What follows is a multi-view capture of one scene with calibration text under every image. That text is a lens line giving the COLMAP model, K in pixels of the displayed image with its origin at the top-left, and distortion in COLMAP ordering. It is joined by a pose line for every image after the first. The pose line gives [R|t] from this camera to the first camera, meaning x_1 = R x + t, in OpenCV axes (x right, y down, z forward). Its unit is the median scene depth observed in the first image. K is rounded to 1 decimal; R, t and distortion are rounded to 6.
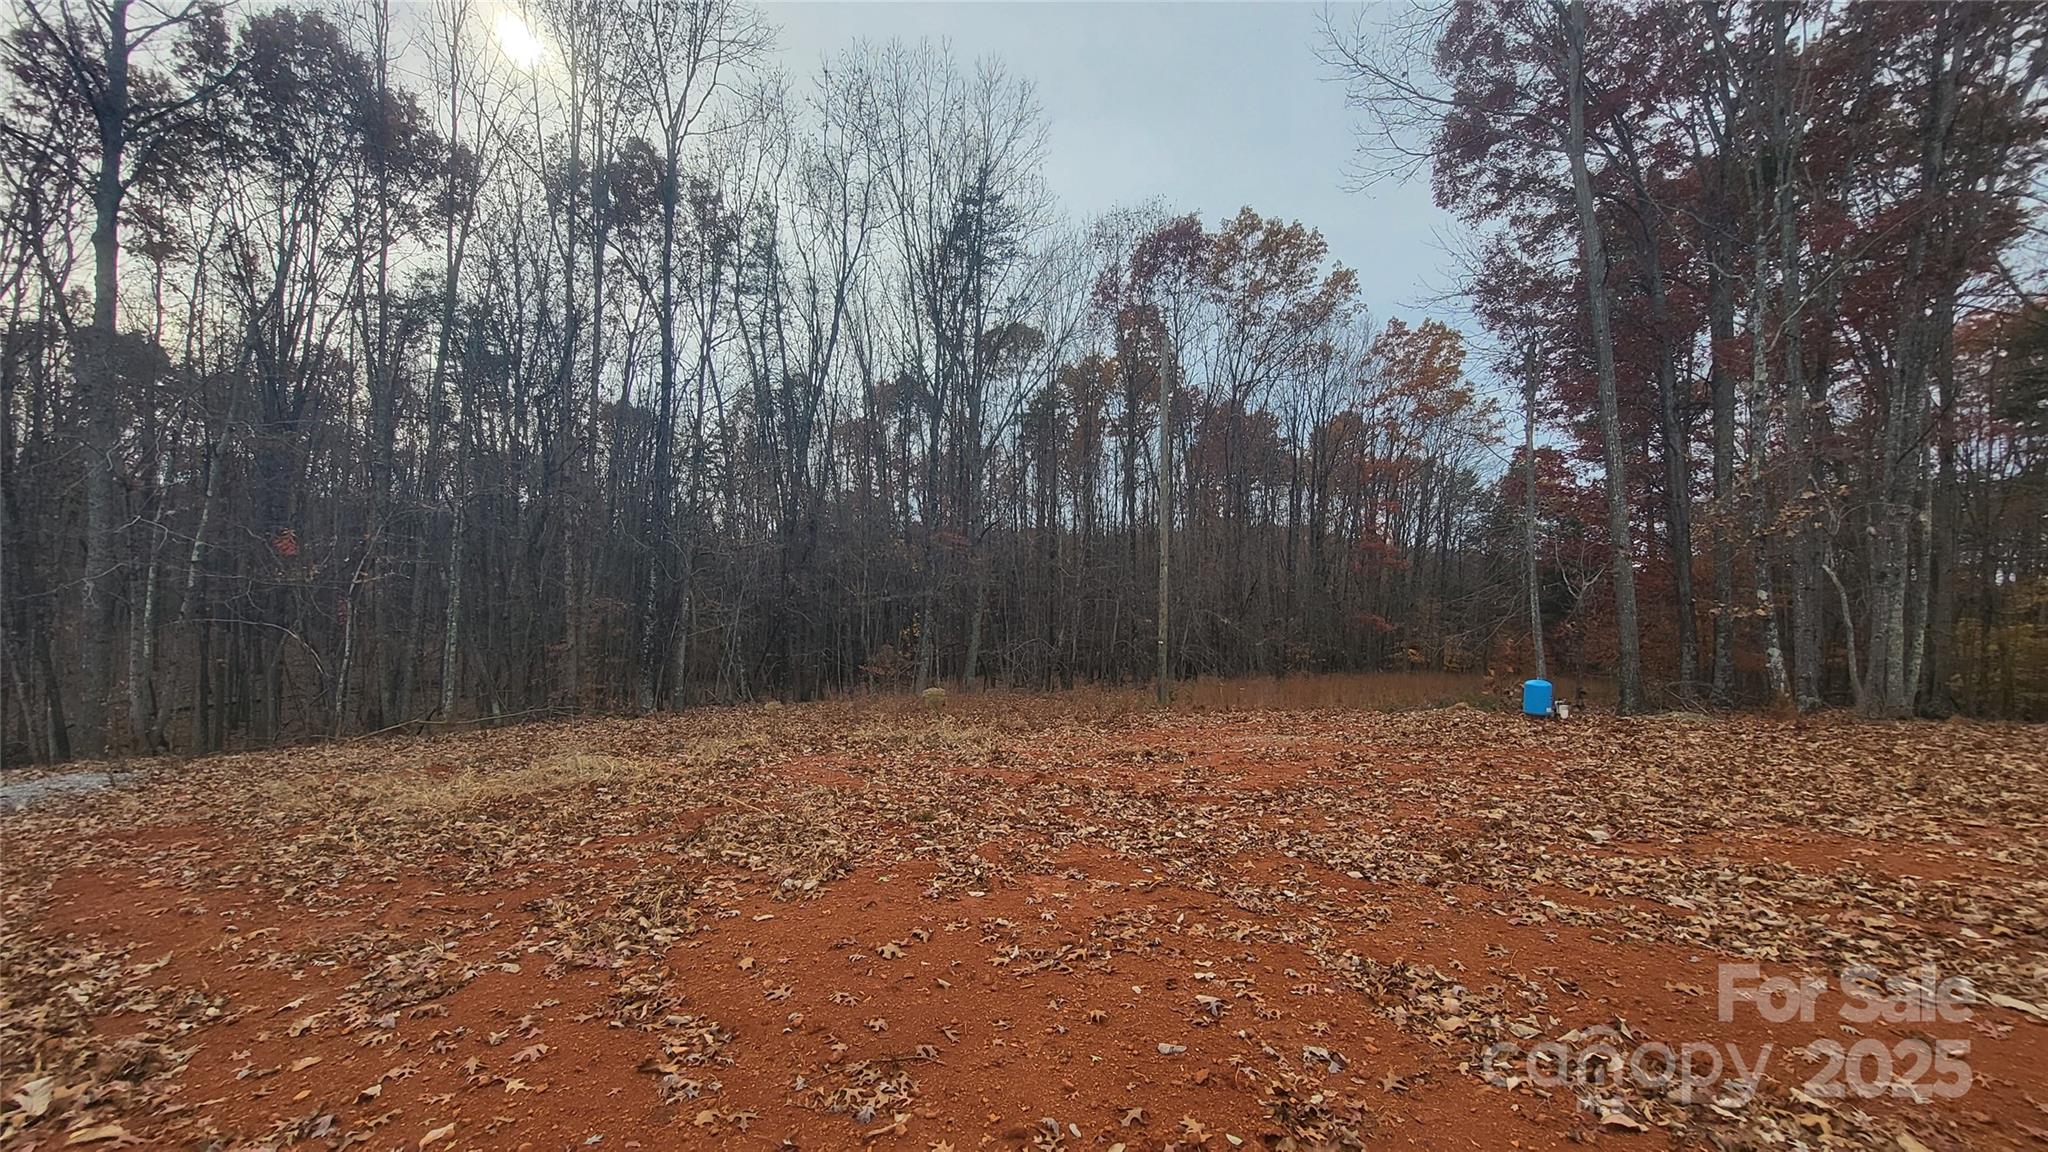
lens RADIAL K [[800.1, 0, 1026.5], [0, 800.1, 594.6], [0, 0, 1]] dist [-0.003479, -0.001124]
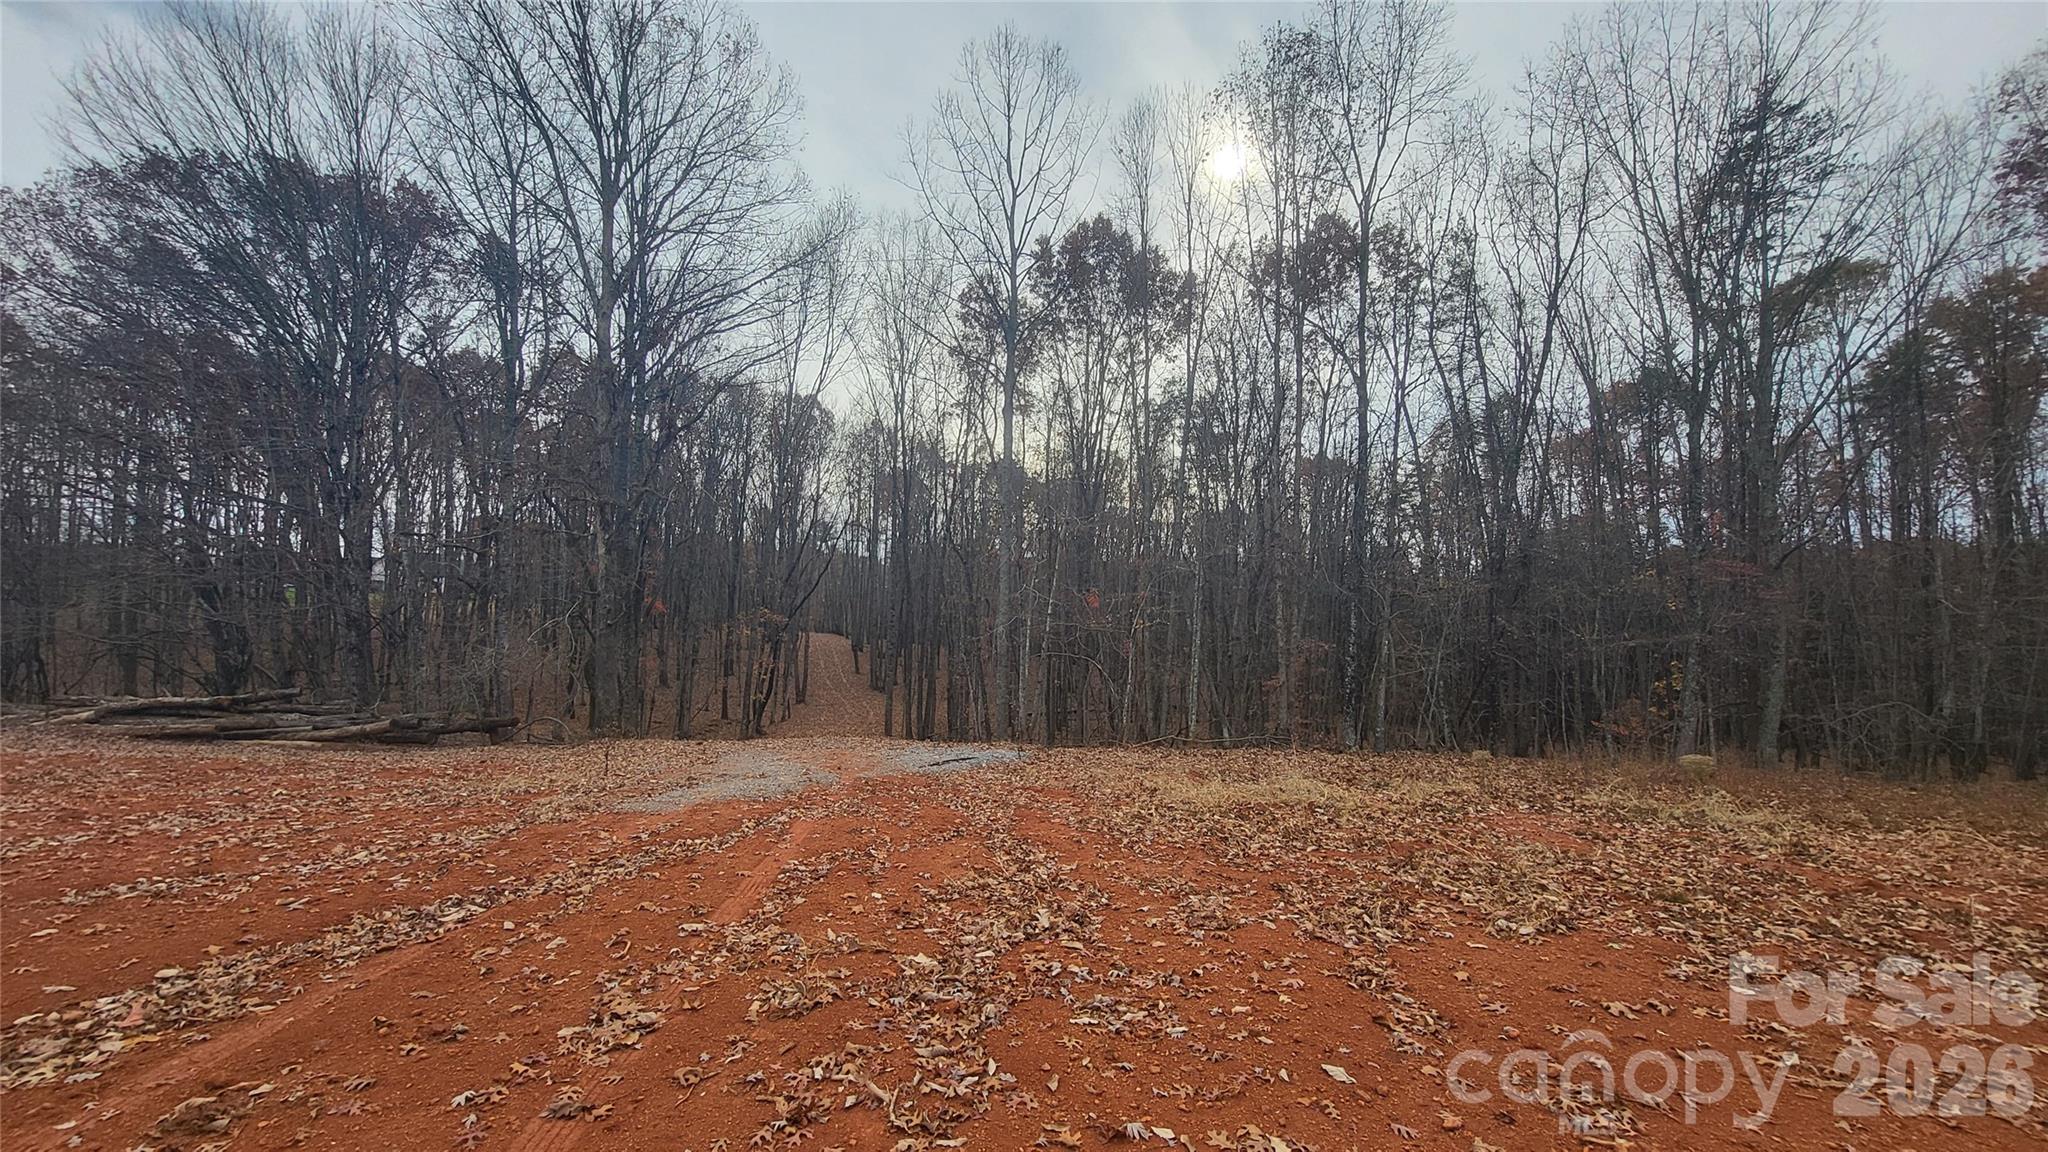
lens RADIAL K [[800.1, 0, 1018.4], [0, 800.1, 599.3], [0, 0, 1]] dist [-0.003479, -0.001124]
pose [[0.675644, -0.030481, -0.736597, 0.011168], [-0.002626, 0.999039, -0.043750, -0.002488], [0.737223, 0.031494, 0.674915, -0.036622]]
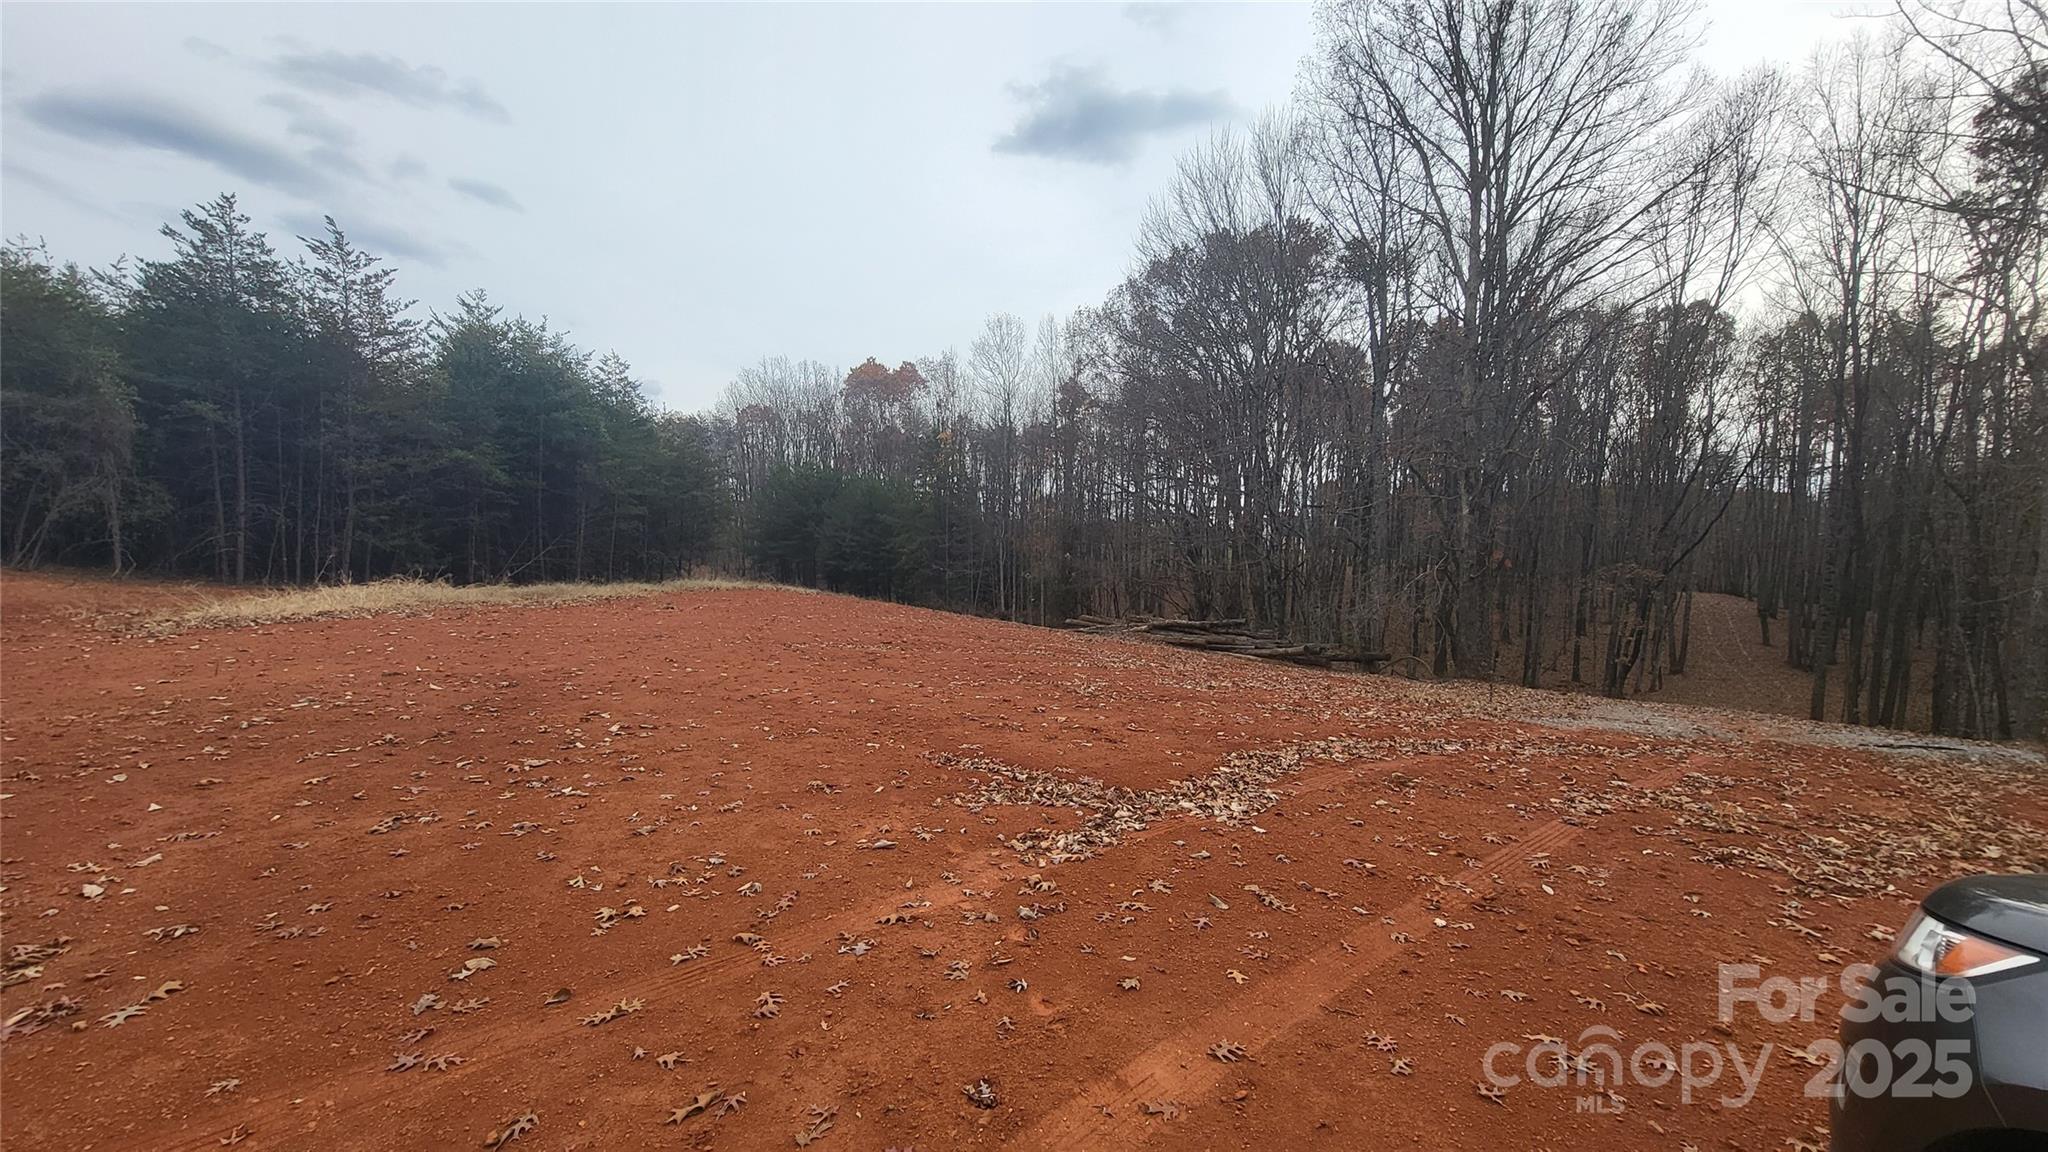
lens RADIAL K [[800.1, 0, 1030.5], [0, 800.1, 590.7], [0, 0, 1]] dist [-0.003479, -0.001124]
pose [[-0.201804, 0.013247, -0.979336, 0.152541], [-0.027594, 0.999435, 0.019205, 0.001012], [0.979037, 0.030899, -0.201324, -0.123841]]
